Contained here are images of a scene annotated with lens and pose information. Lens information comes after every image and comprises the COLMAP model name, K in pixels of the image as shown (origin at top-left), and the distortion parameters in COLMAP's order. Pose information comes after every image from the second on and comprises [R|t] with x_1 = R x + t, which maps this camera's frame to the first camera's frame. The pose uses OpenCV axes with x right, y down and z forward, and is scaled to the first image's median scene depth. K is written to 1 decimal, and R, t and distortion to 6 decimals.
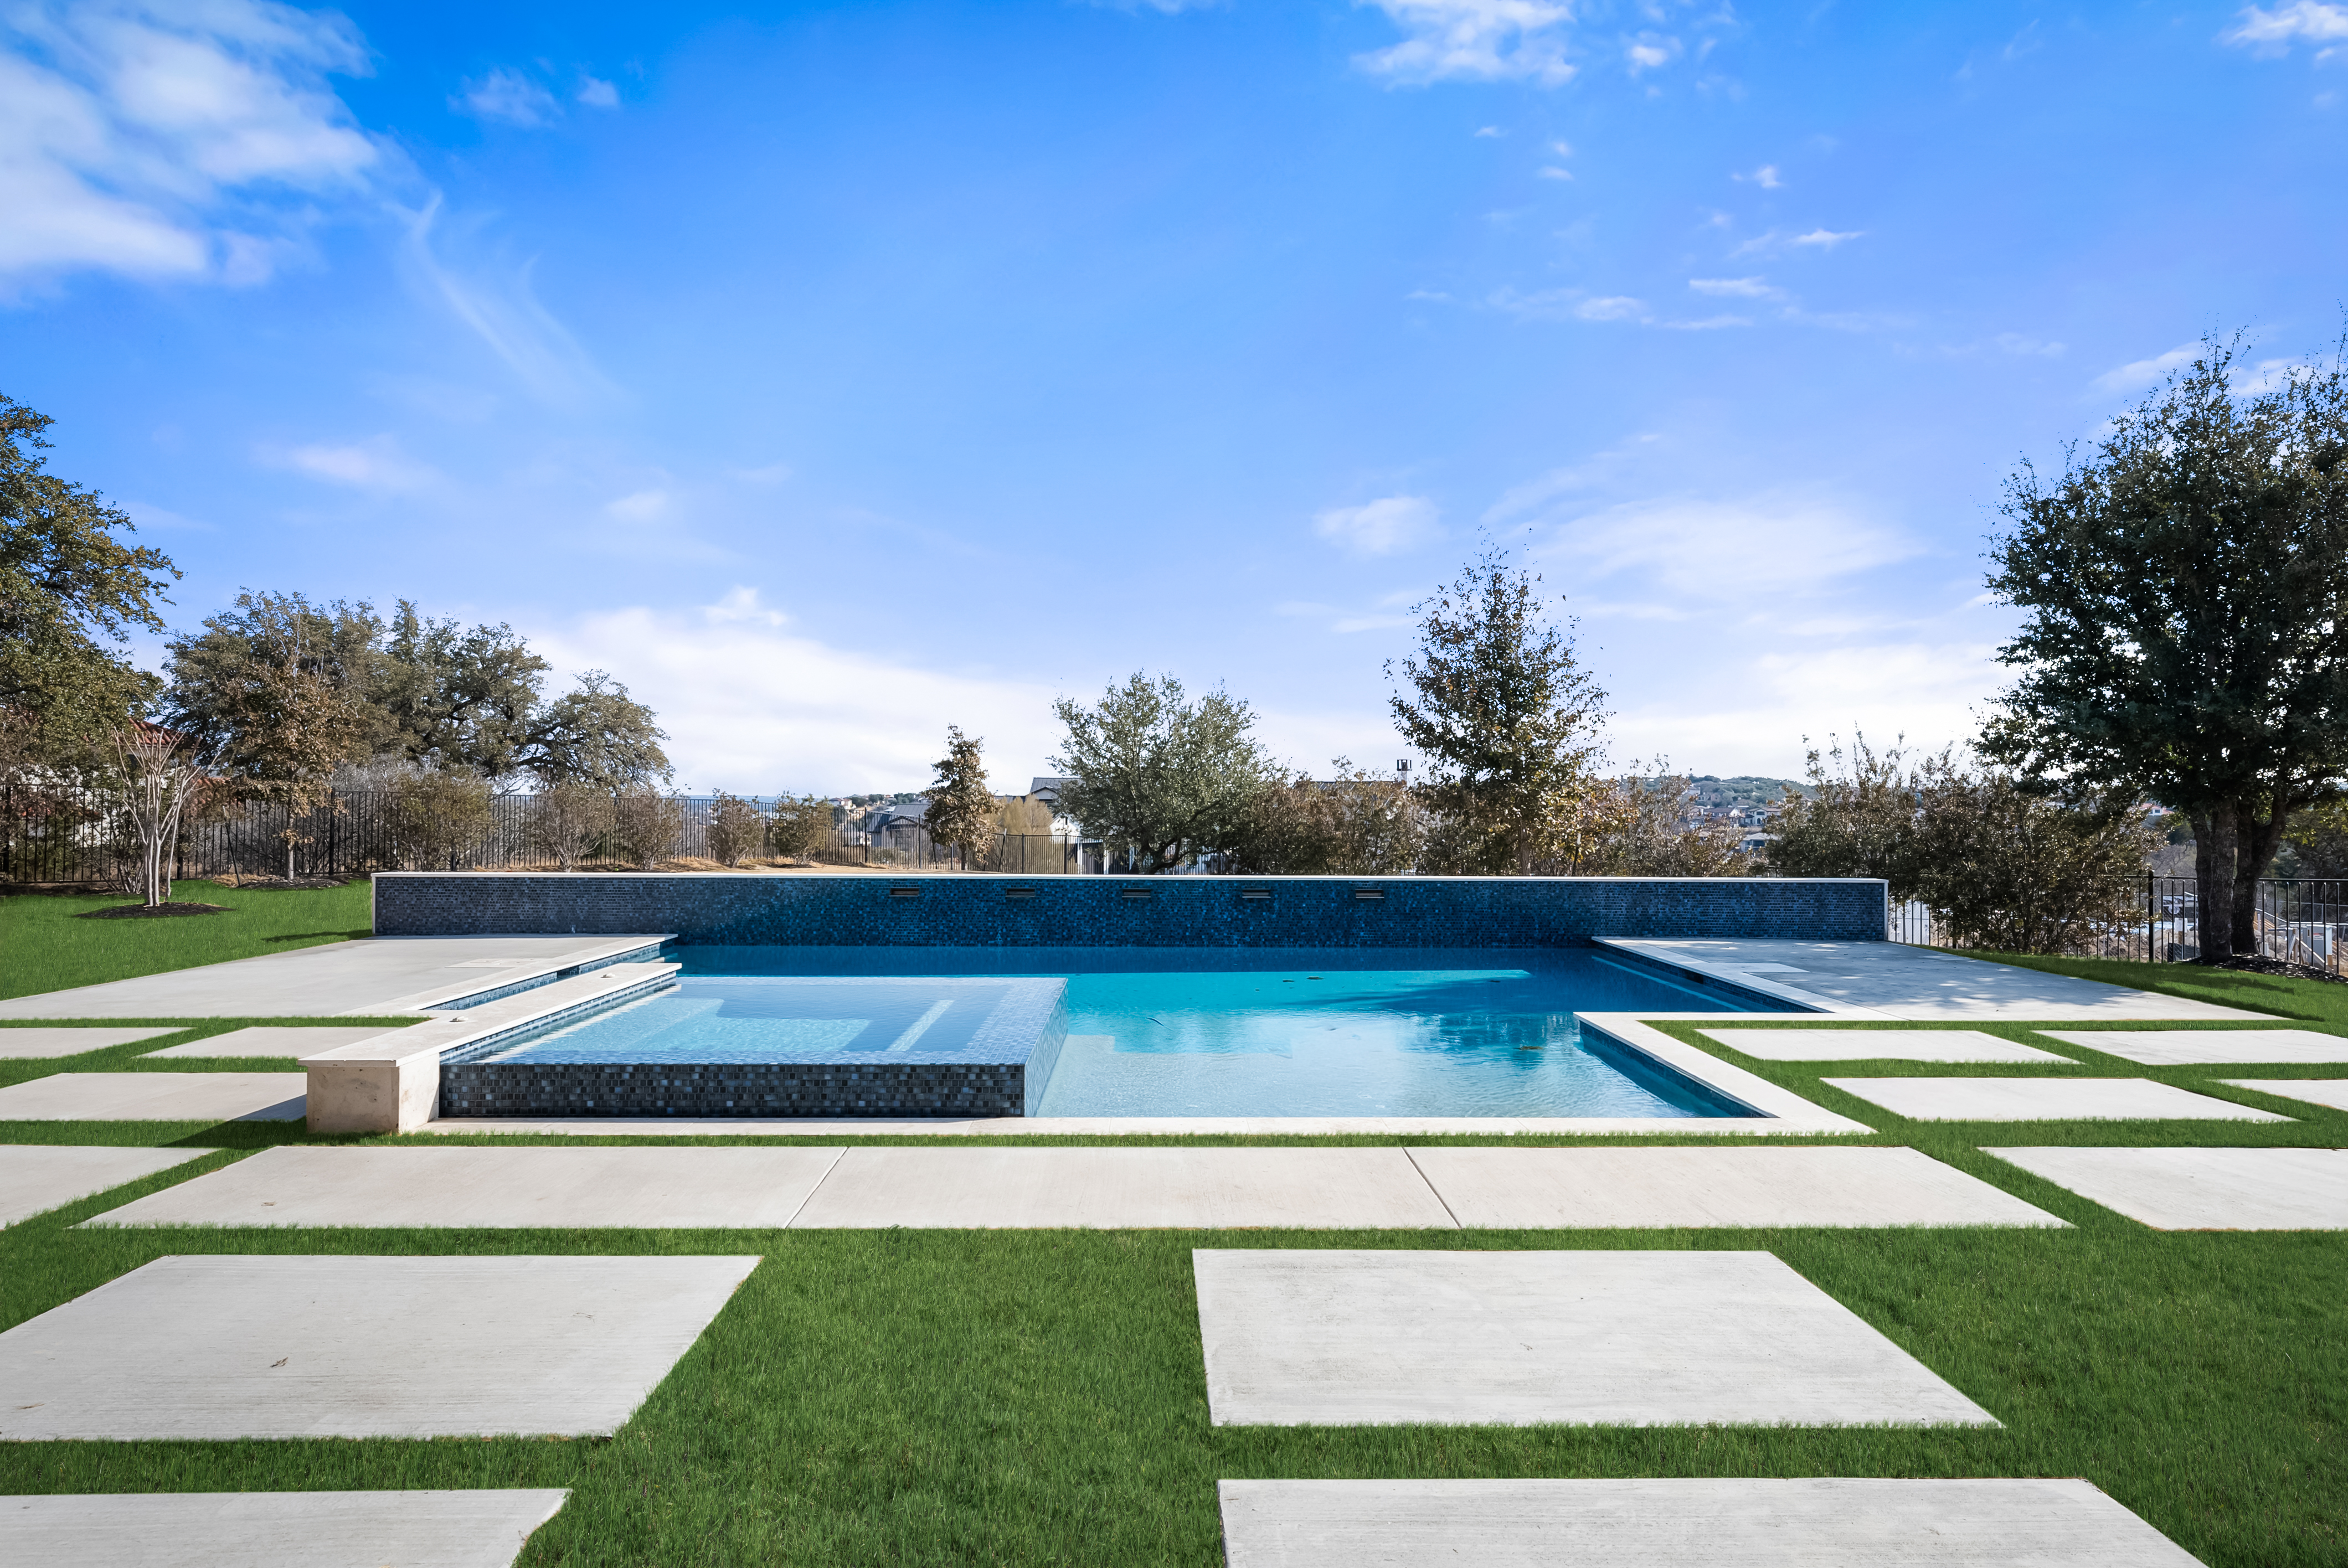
lens RADIAL K [[1317.9, 0, 1174.0], [0, 1317.9, 784.0], [0, 0, 1]] dist [0.002962, 0.000958]
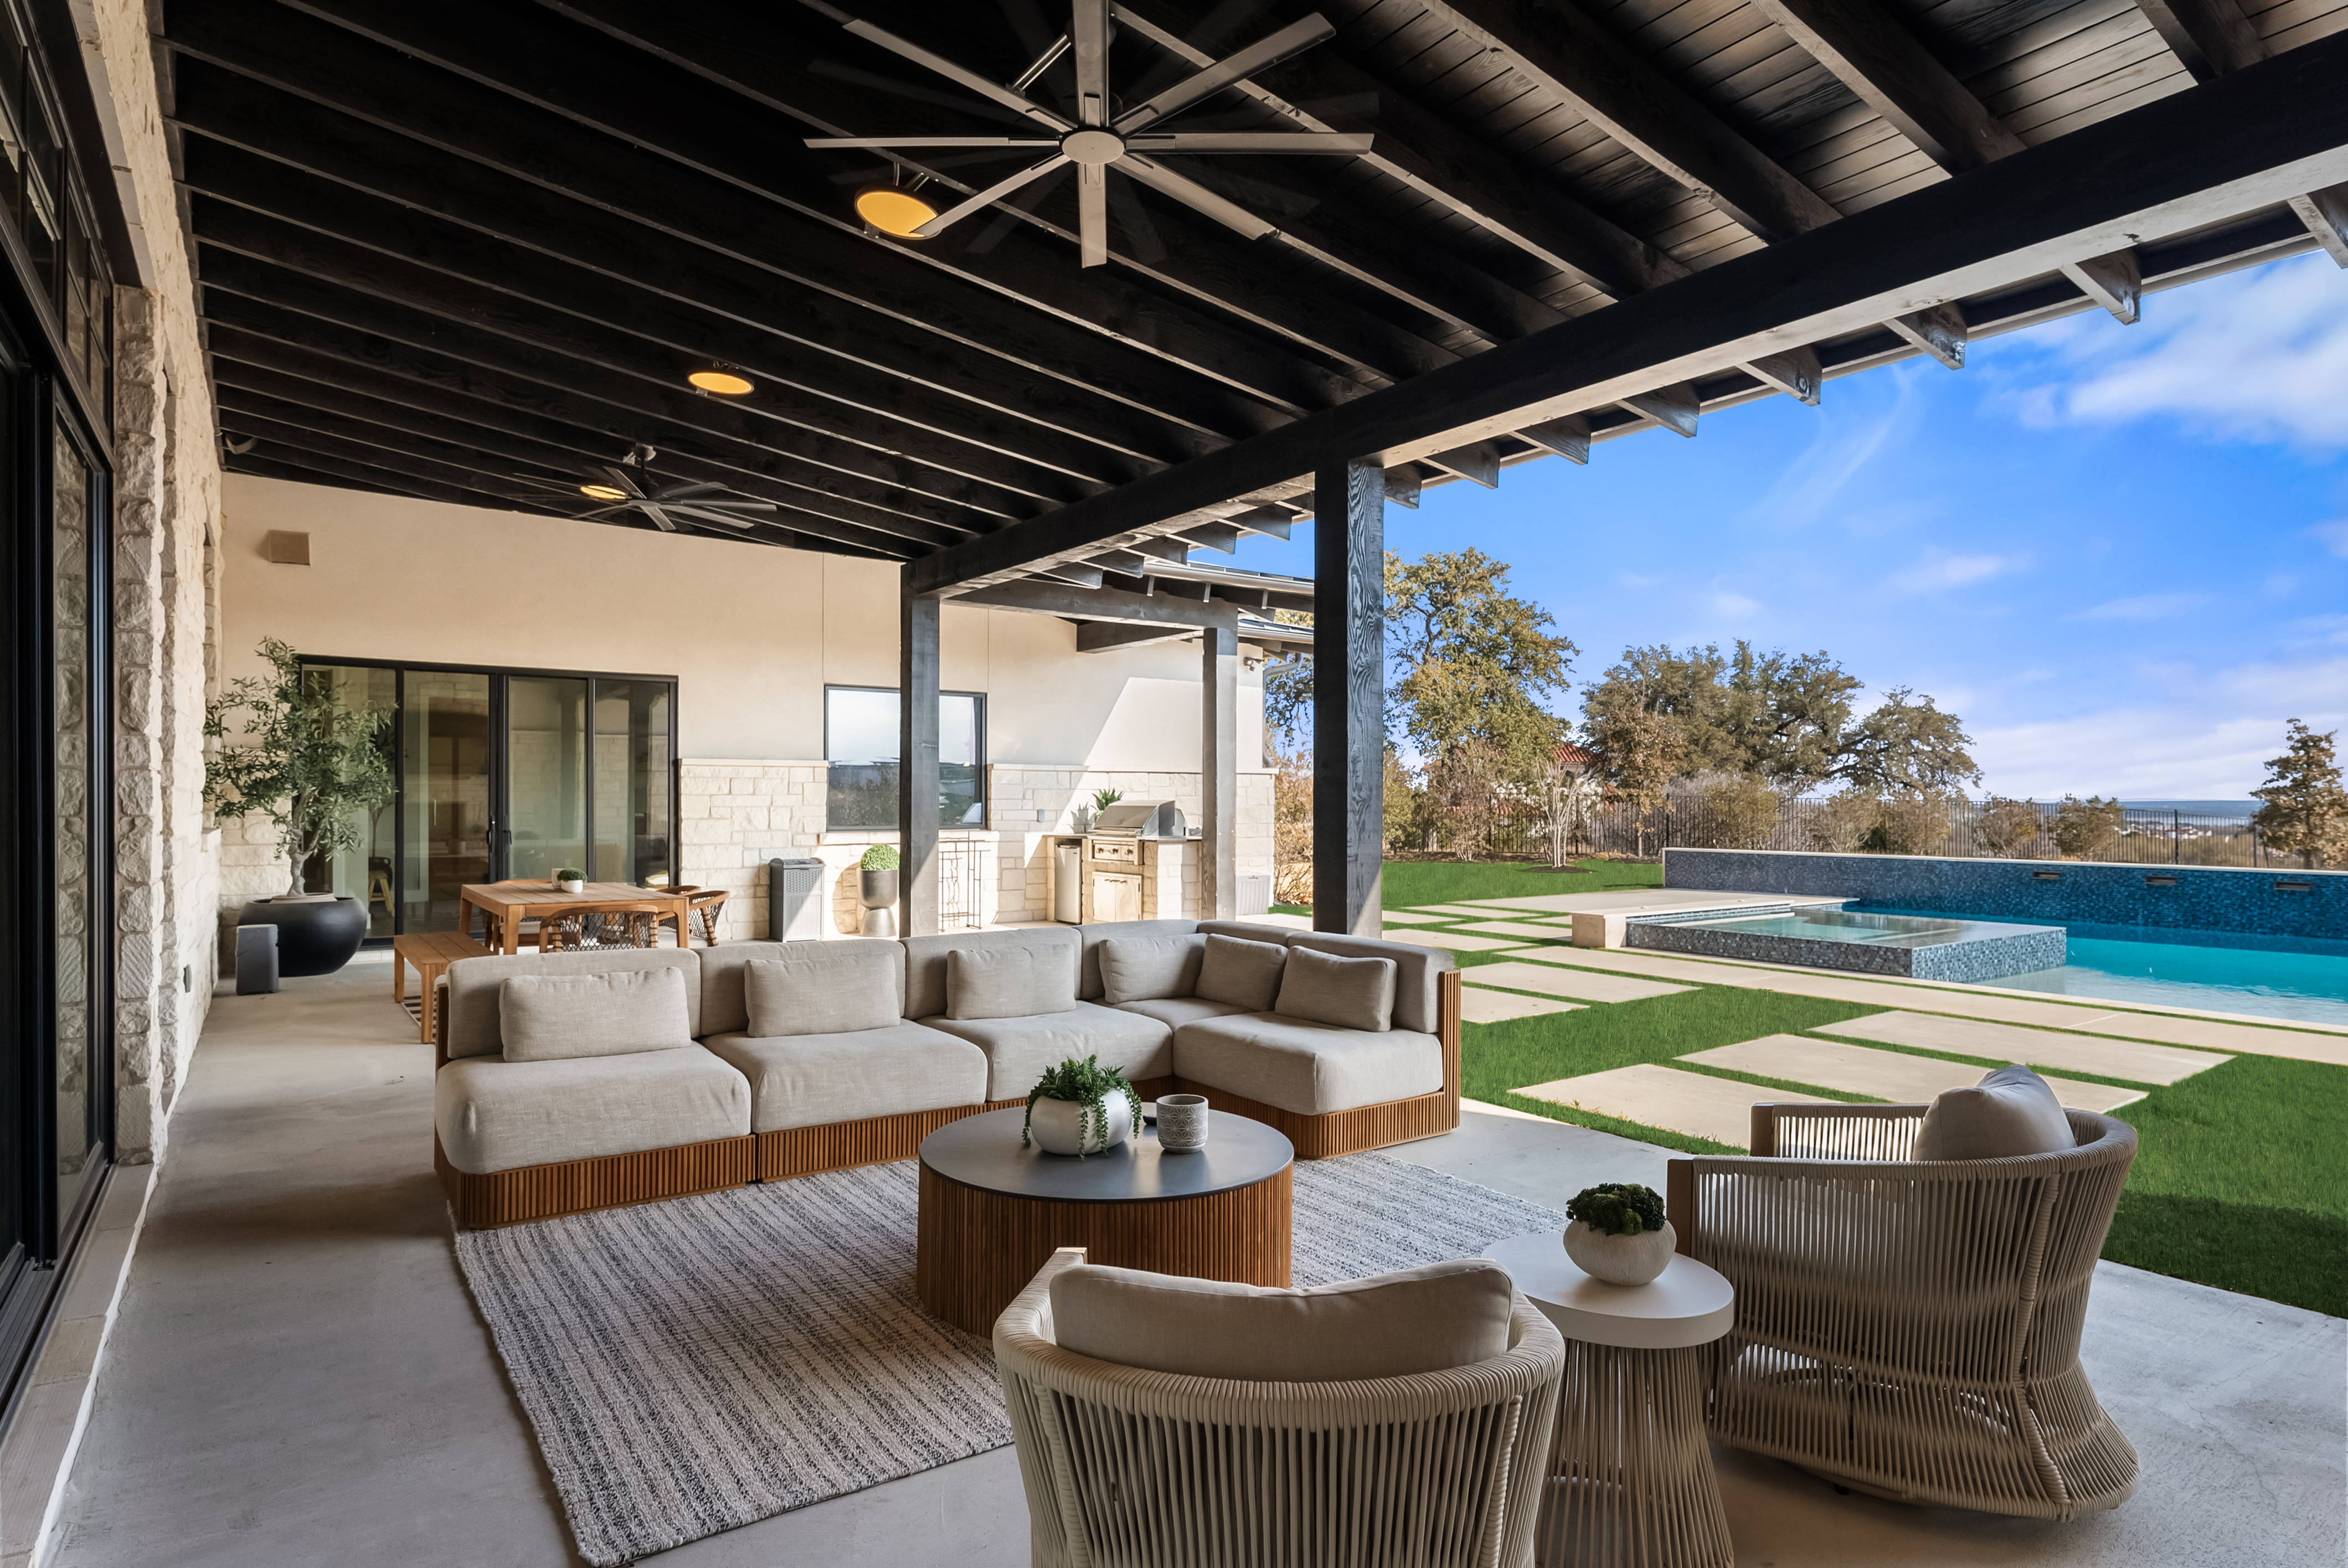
lens RADIAL K [[1291.5, 0, 1174.0], [0, 1291.5, 784.0], [0, 0, 1]] dist [0.000622, -0.000428]
pose [[0.562106, -0.014734, -0.826934, 0.133743], [0.012078, 0.999881, -0.009605, -0.000255], [0.826977, -0.004588, 0.562217, -0.136783]]
